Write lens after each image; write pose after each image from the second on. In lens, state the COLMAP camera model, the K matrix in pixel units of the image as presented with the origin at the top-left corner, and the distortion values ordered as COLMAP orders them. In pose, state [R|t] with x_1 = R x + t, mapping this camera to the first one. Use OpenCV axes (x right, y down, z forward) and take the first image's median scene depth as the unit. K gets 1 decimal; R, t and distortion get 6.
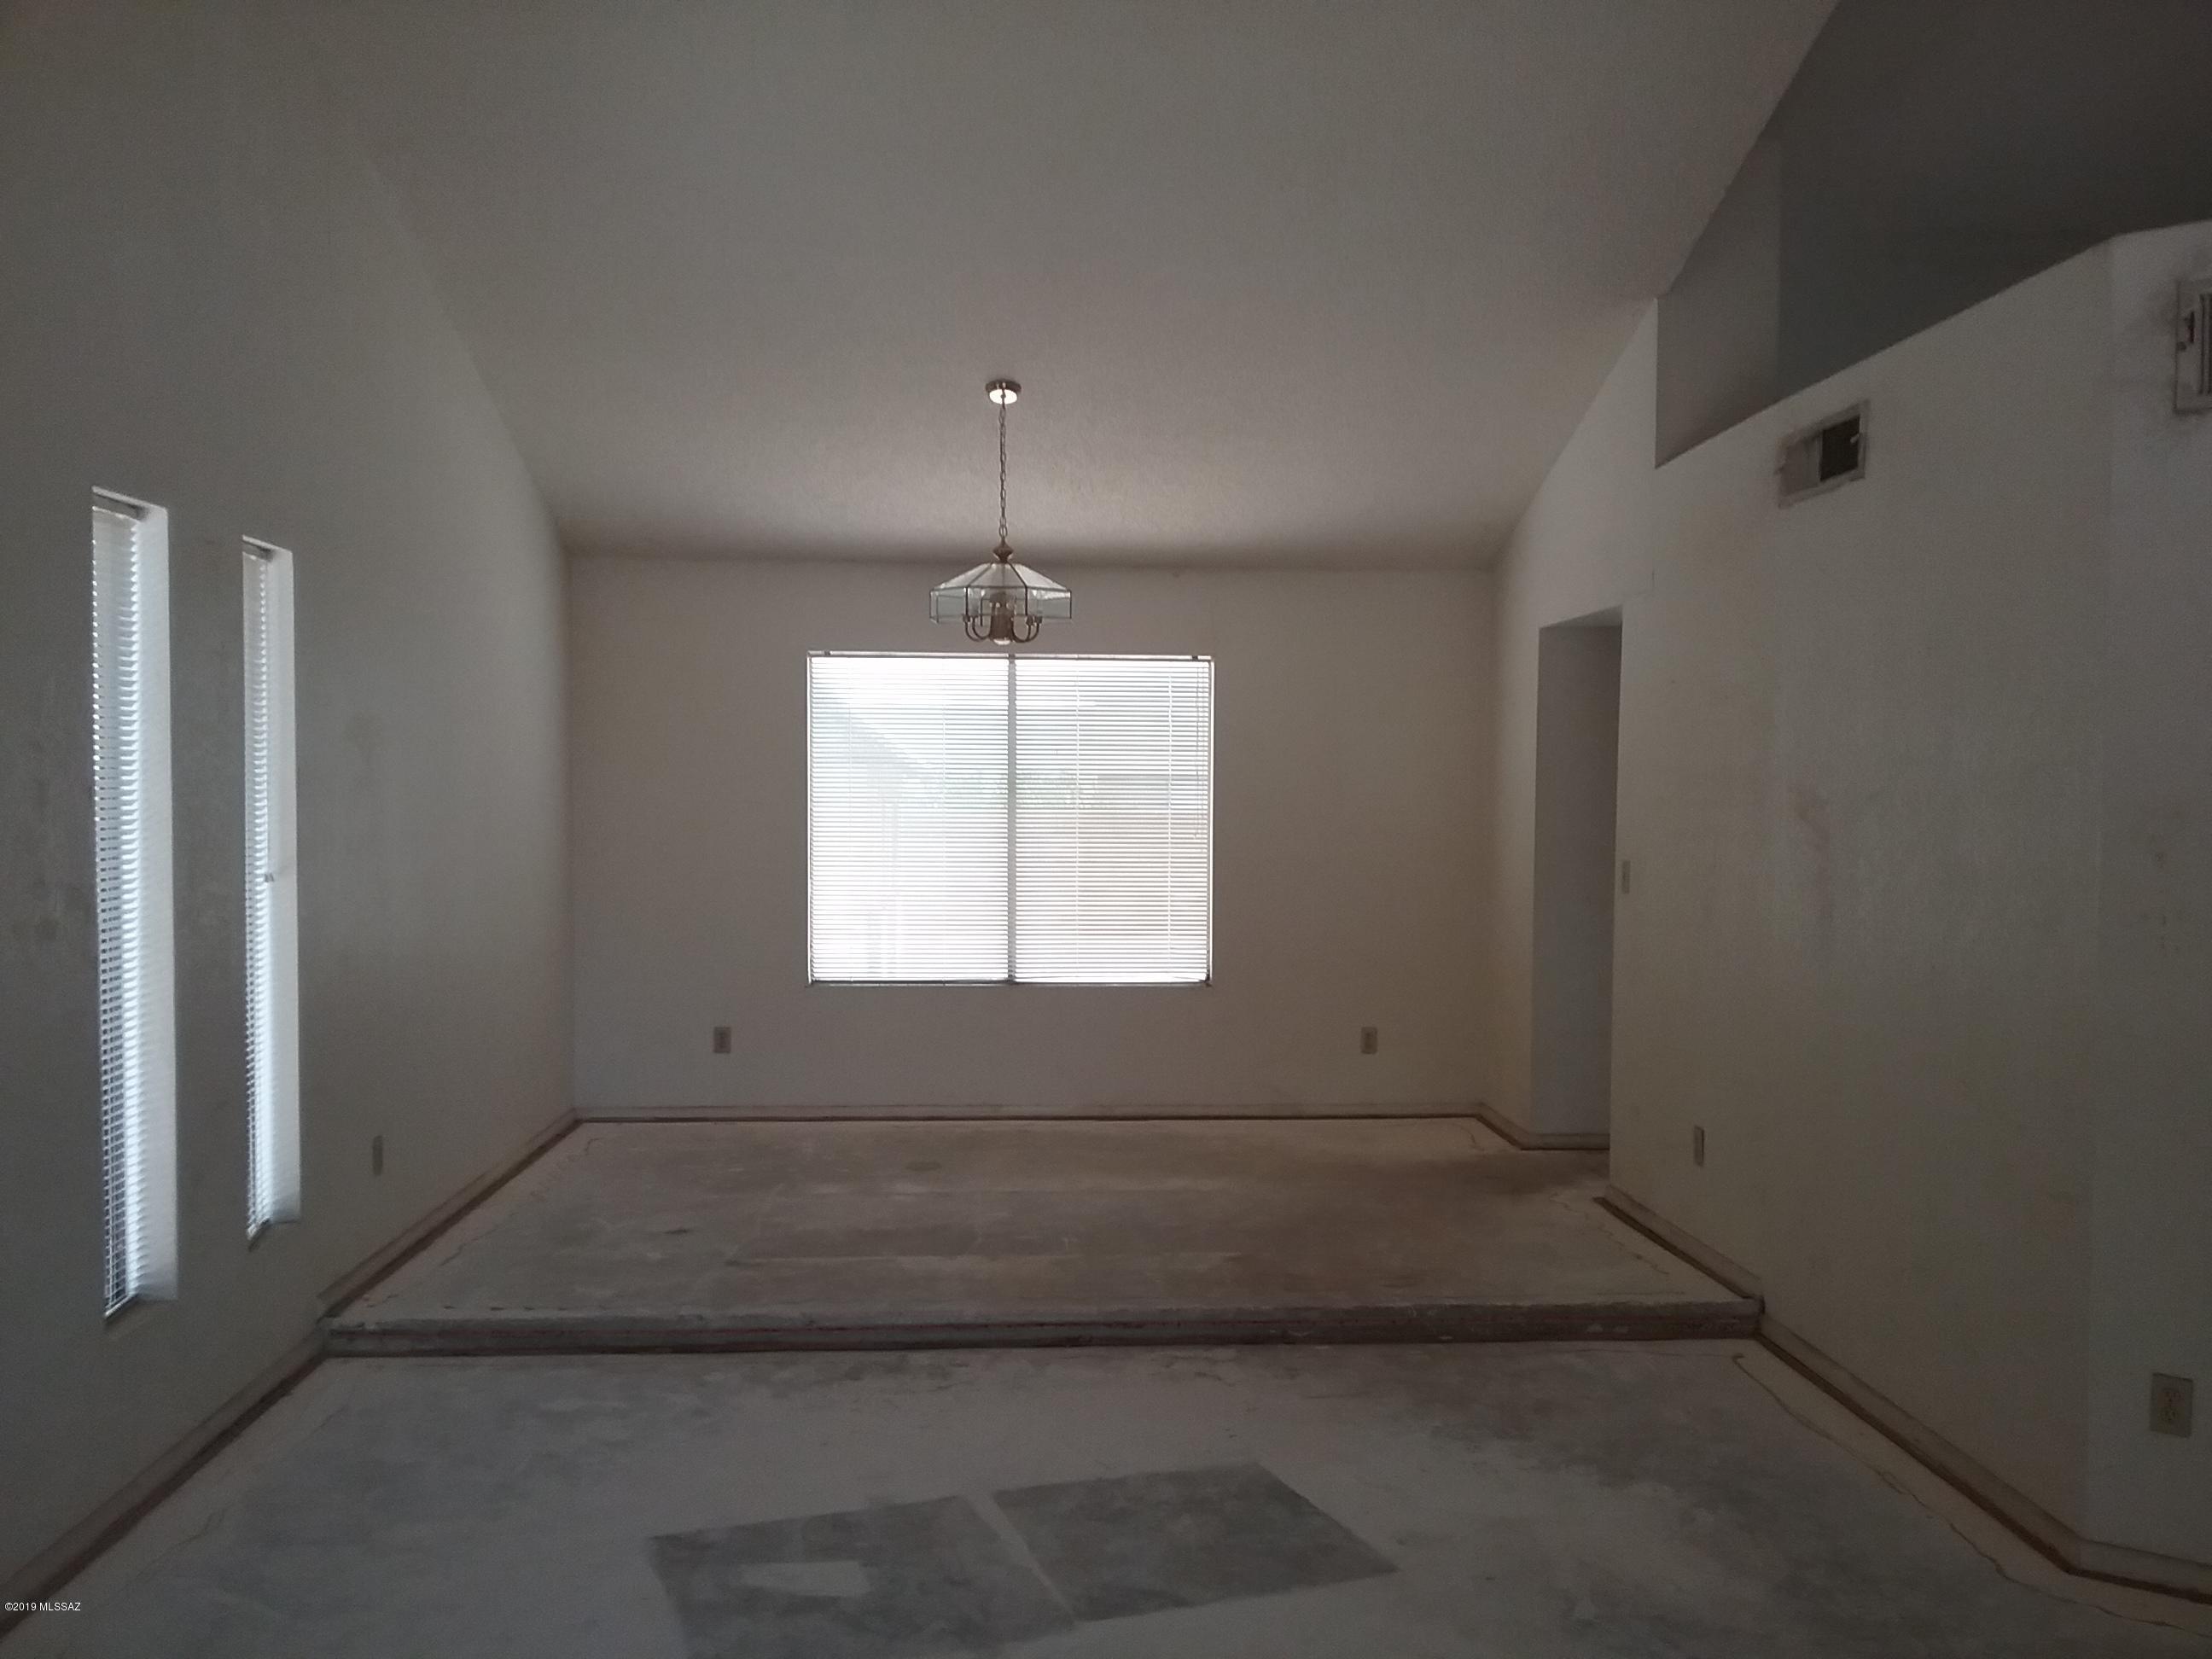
lens RADIAL K [[2012.8, 0, 1106.0], [0, 2012.8, 829.5], [0, 0, 1]] dist [-0.004980, 0.000941]
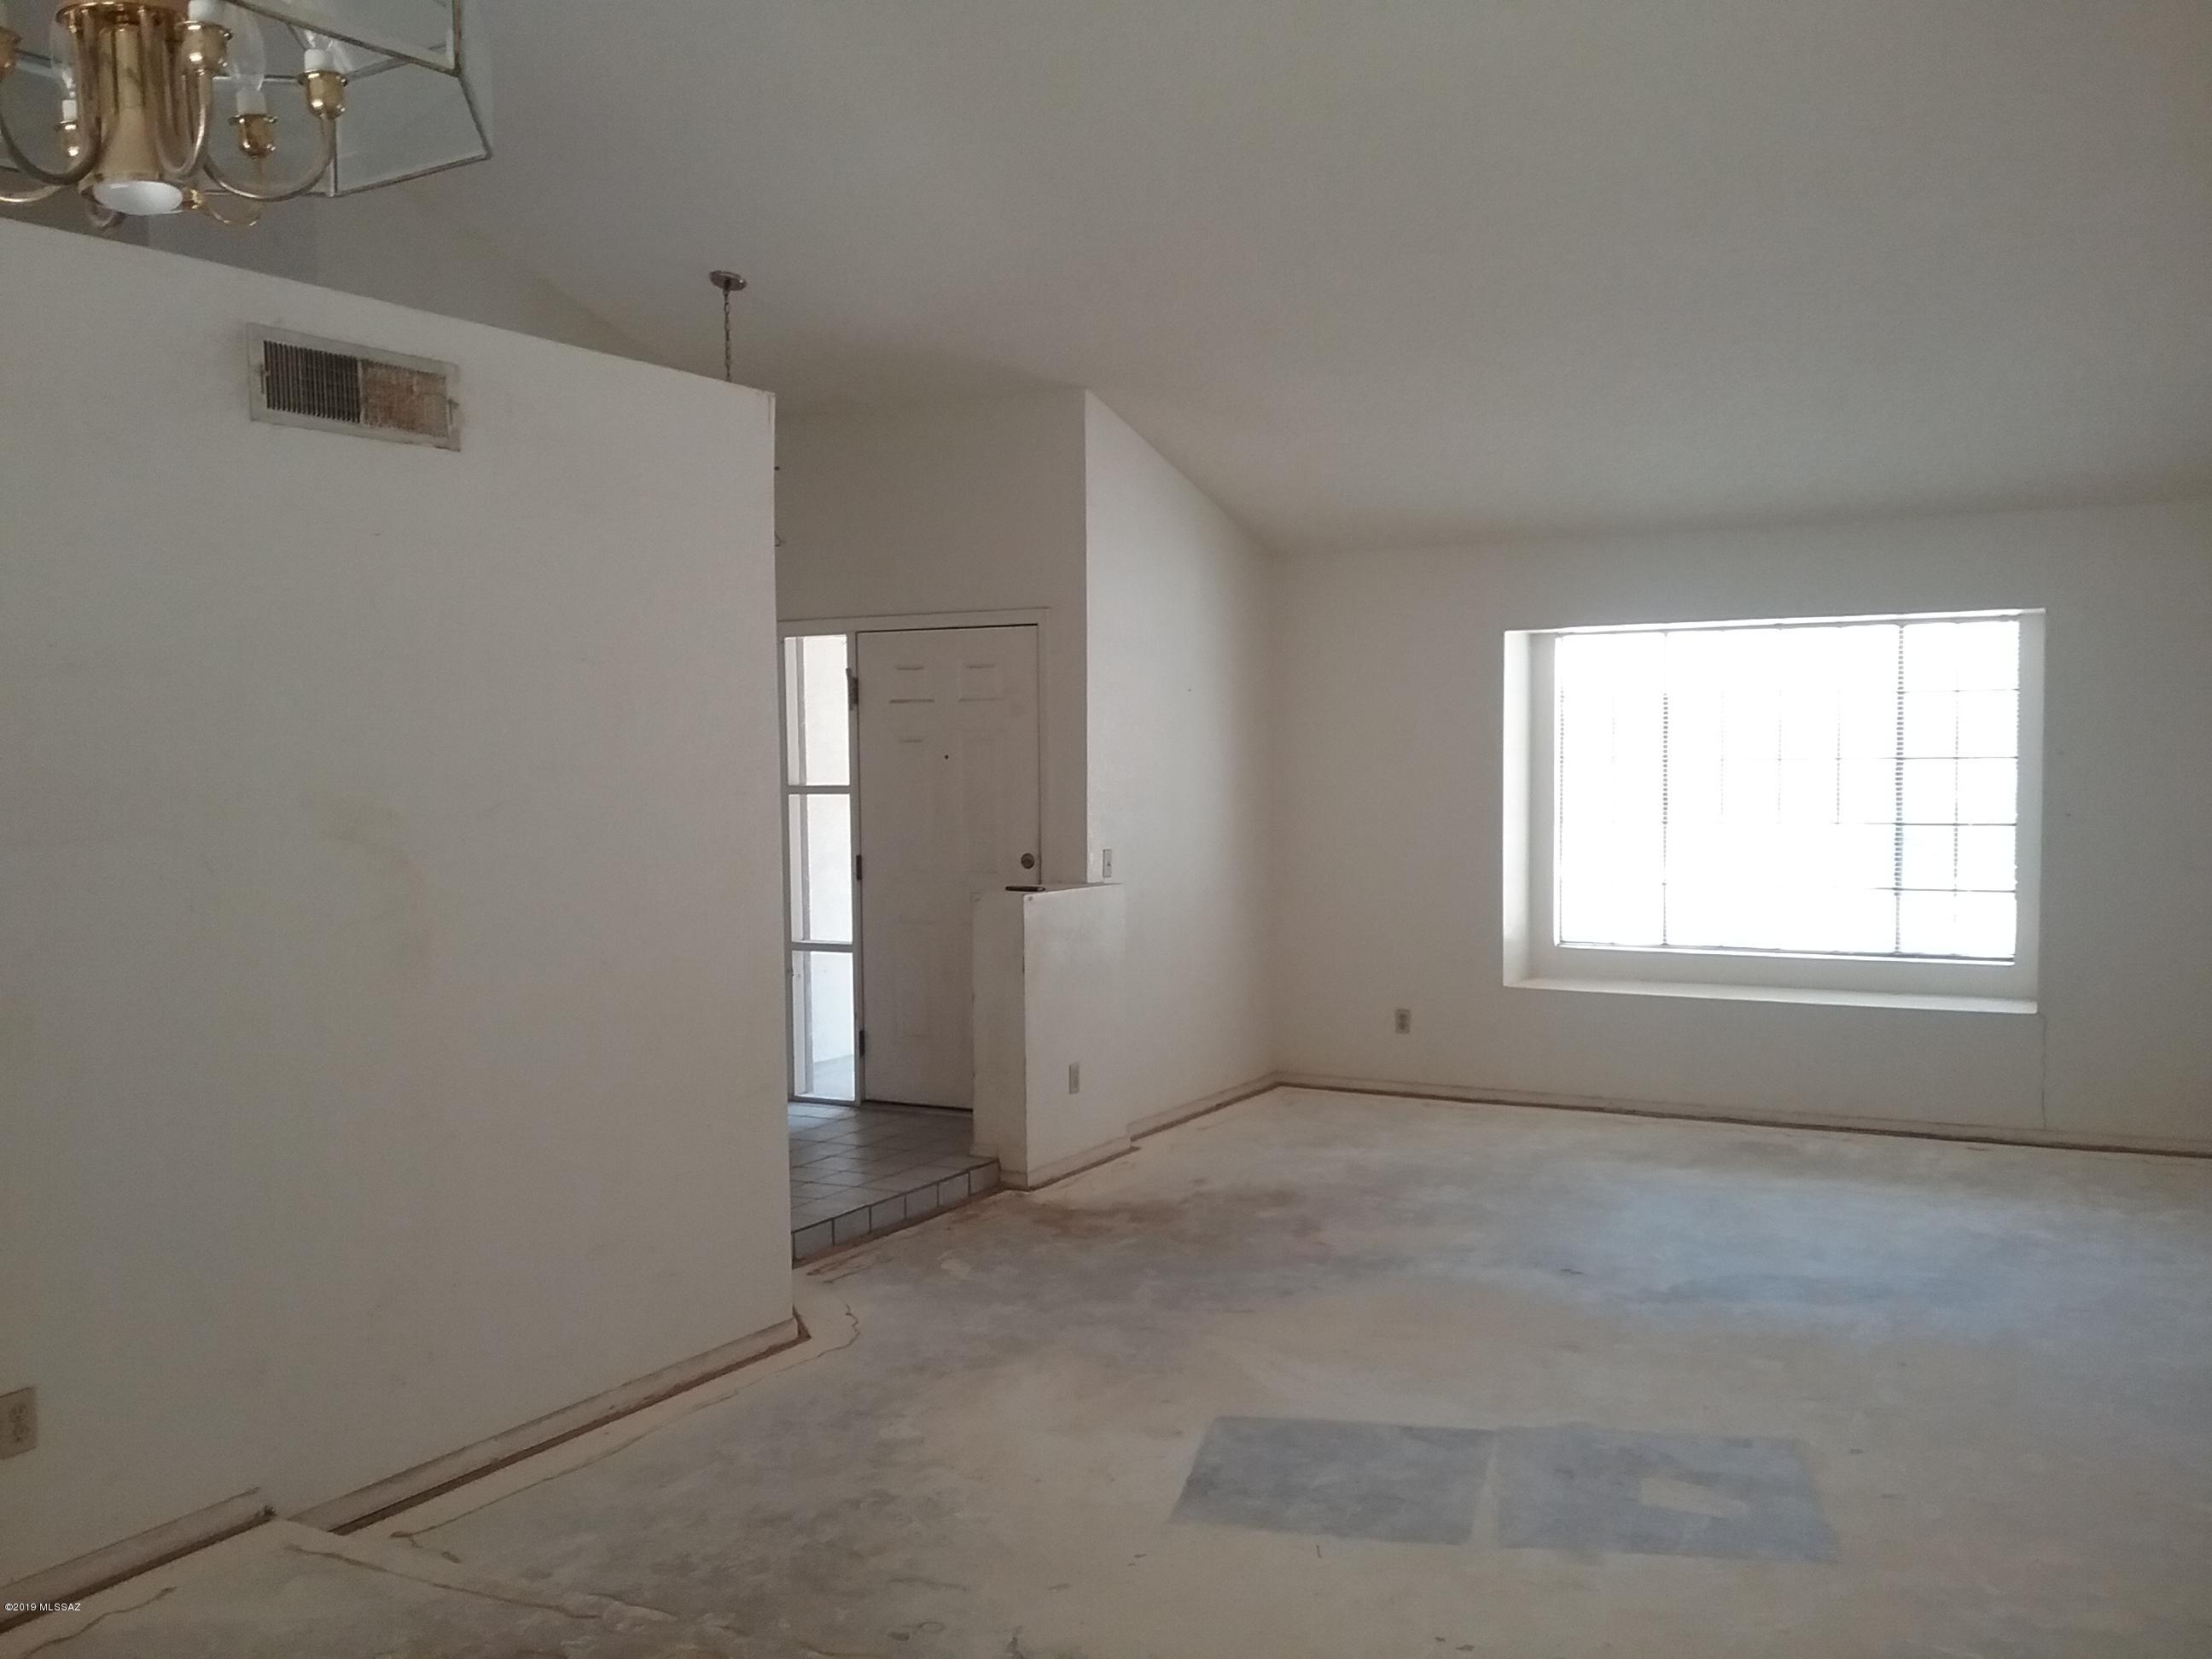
lens RADIAL K [[2012.8, 0, 1106.0], [0, 2012.8, 829.5], [0, 0, 1]] dist [-0.004980, 0.000941]
pose [[-0.842090, -0.016417, 0.539087, -0.428781], [0.023094, 0.997522, 0.066451, -0.074610], [-0.538842, 0.068408, -0.839625, 1.903986]]
